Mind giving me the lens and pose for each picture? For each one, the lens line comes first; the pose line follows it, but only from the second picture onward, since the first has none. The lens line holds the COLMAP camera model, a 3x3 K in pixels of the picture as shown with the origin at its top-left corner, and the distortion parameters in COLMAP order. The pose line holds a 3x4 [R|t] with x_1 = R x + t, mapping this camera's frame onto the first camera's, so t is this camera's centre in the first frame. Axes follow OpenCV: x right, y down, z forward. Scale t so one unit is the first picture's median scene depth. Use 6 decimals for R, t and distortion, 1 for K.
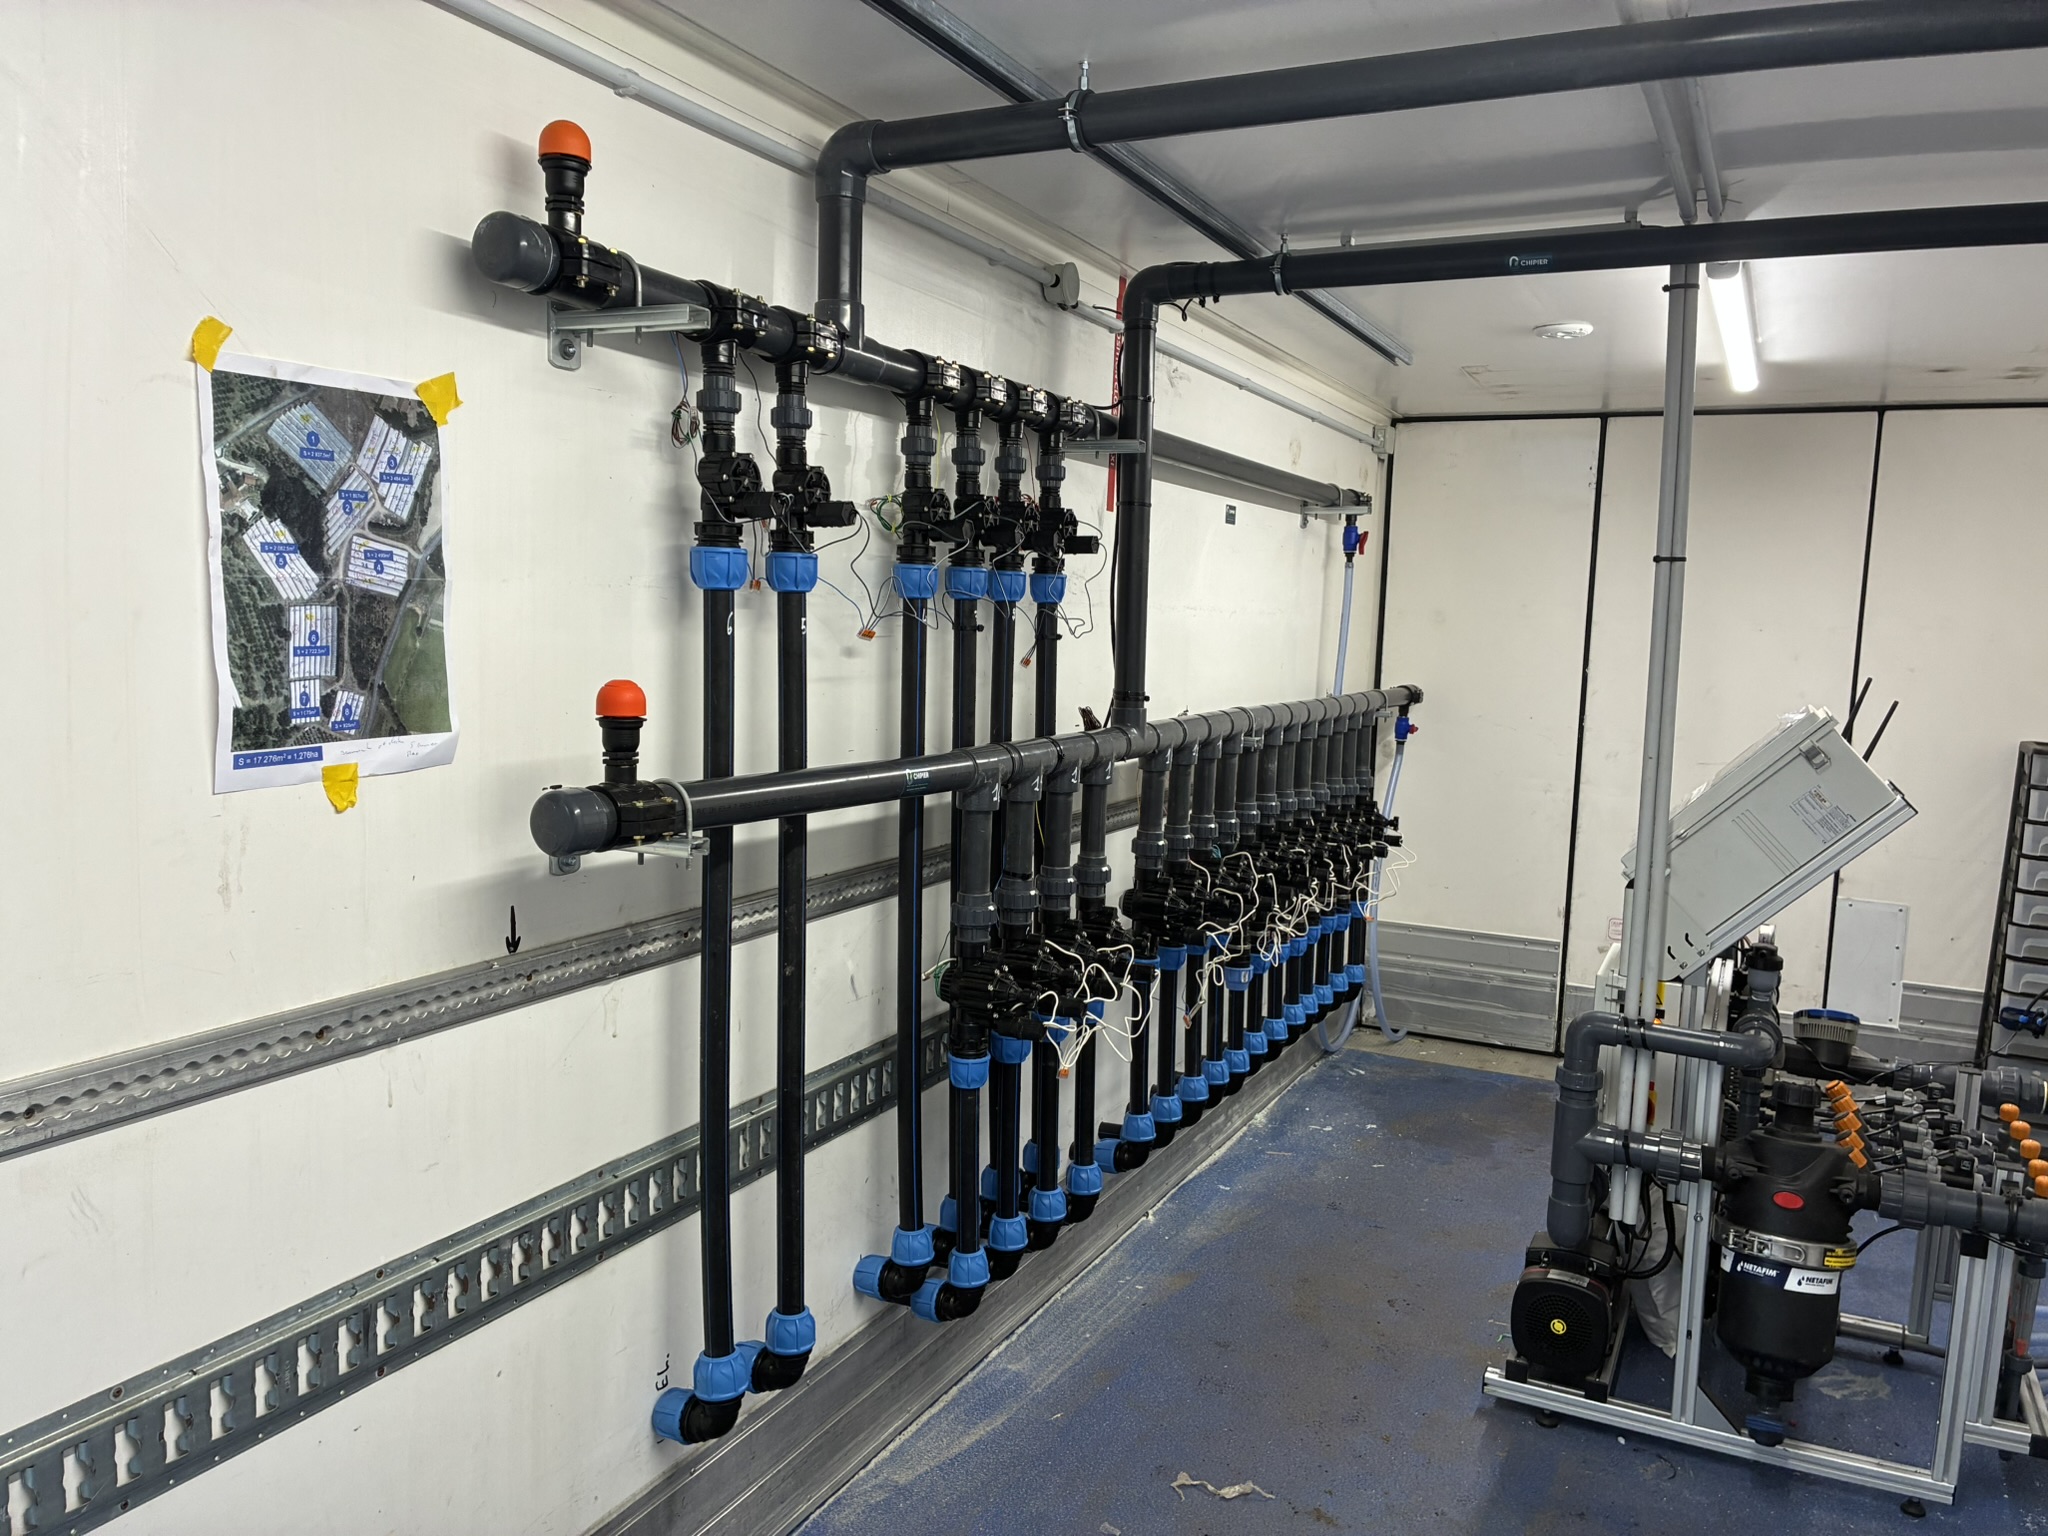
lens RADIAL K [[1539.3, 0, 1027.3], [0, 1539.3, 807.2], [0, 0, 1]] dist [0.066485, -0.069772]
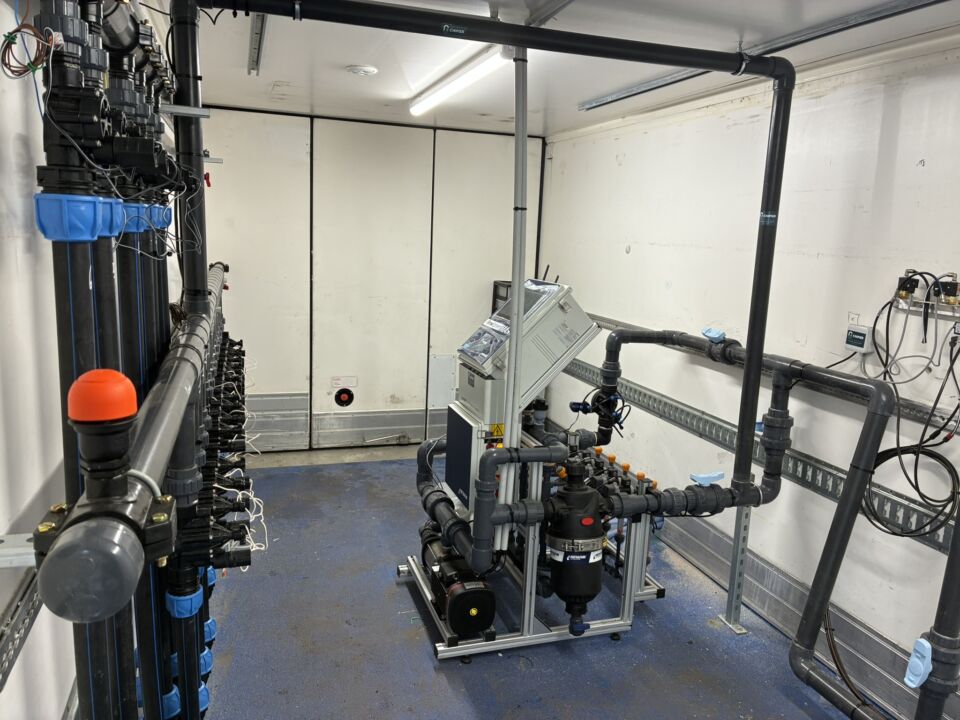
lens RADIAL K [[731.4, 0, 480.0], [0, 731.4, 360.0], [0, 0, 1]] dist [0.027422, -0.002733]
pose [[0.716368, -0.125060, 0.686423, -0.203273], [0.069291, 0.991694, 0.108363, -0.061204], [-0.694274, -0.030065, 0.719083, 0.309271]]
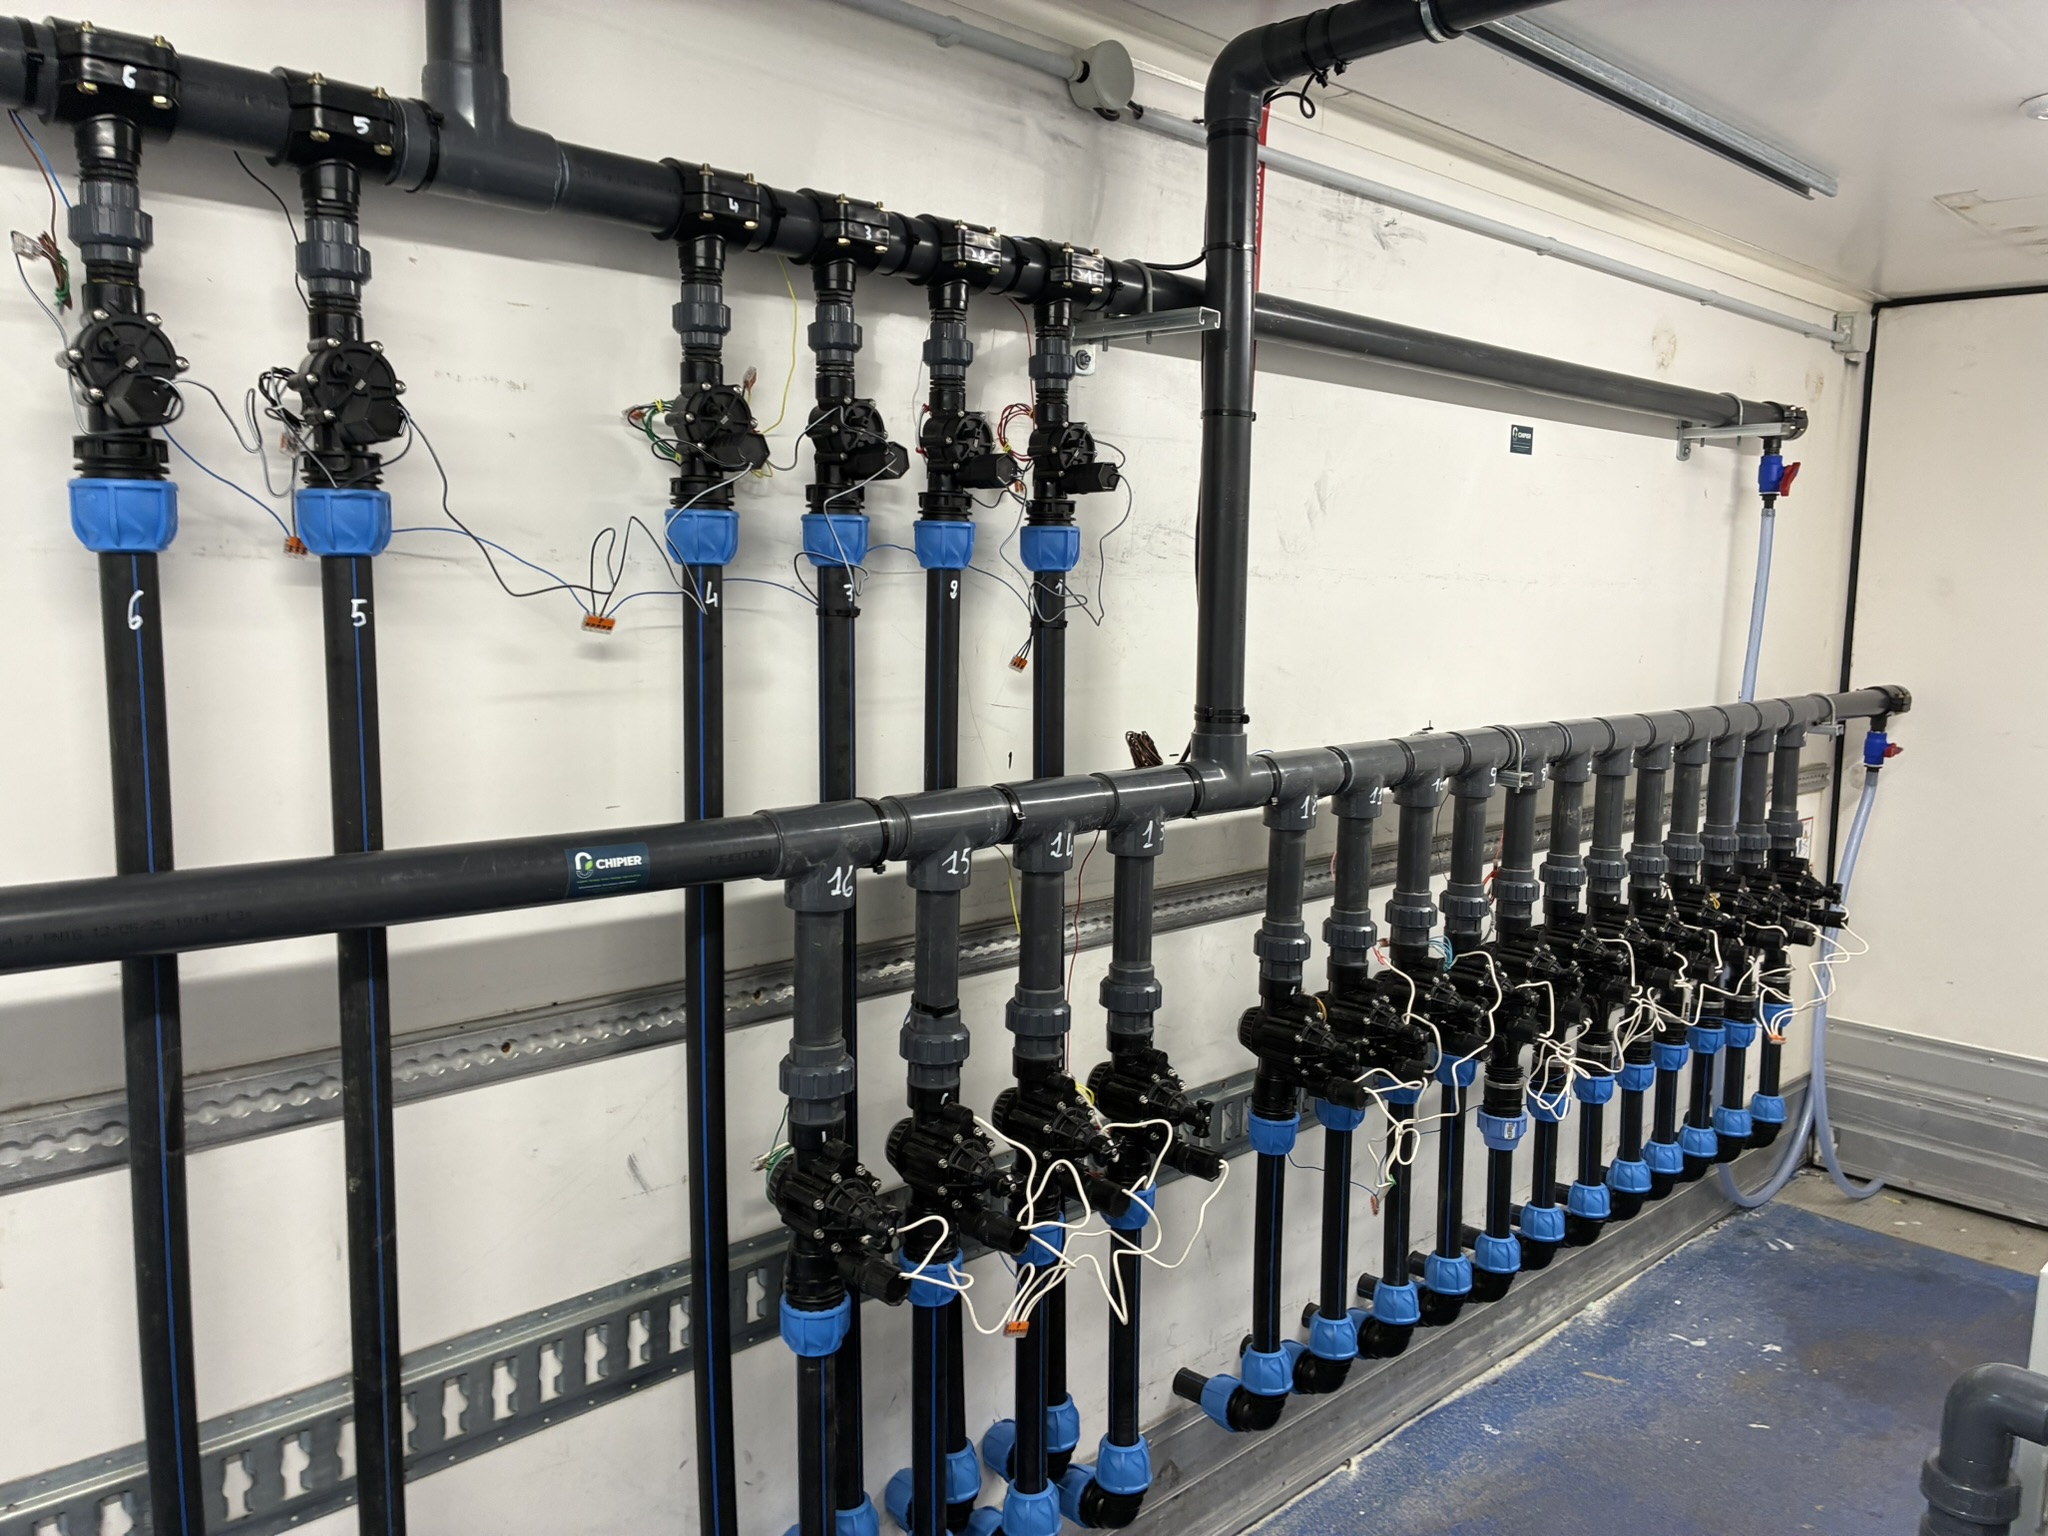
lens RADIAL K [[1506.0, 0, 985.7], [0, 1506.0, 771.8], [0, 0, 1]] dist [0.010590, -0.003723]
pose [[0.929515, 0.024002, -0.368003, 0.193985], [-0.028744, 0.999559, -0.007409, -0.038812], [0.367663, 0.017465, 0.929795, 0.363820]]
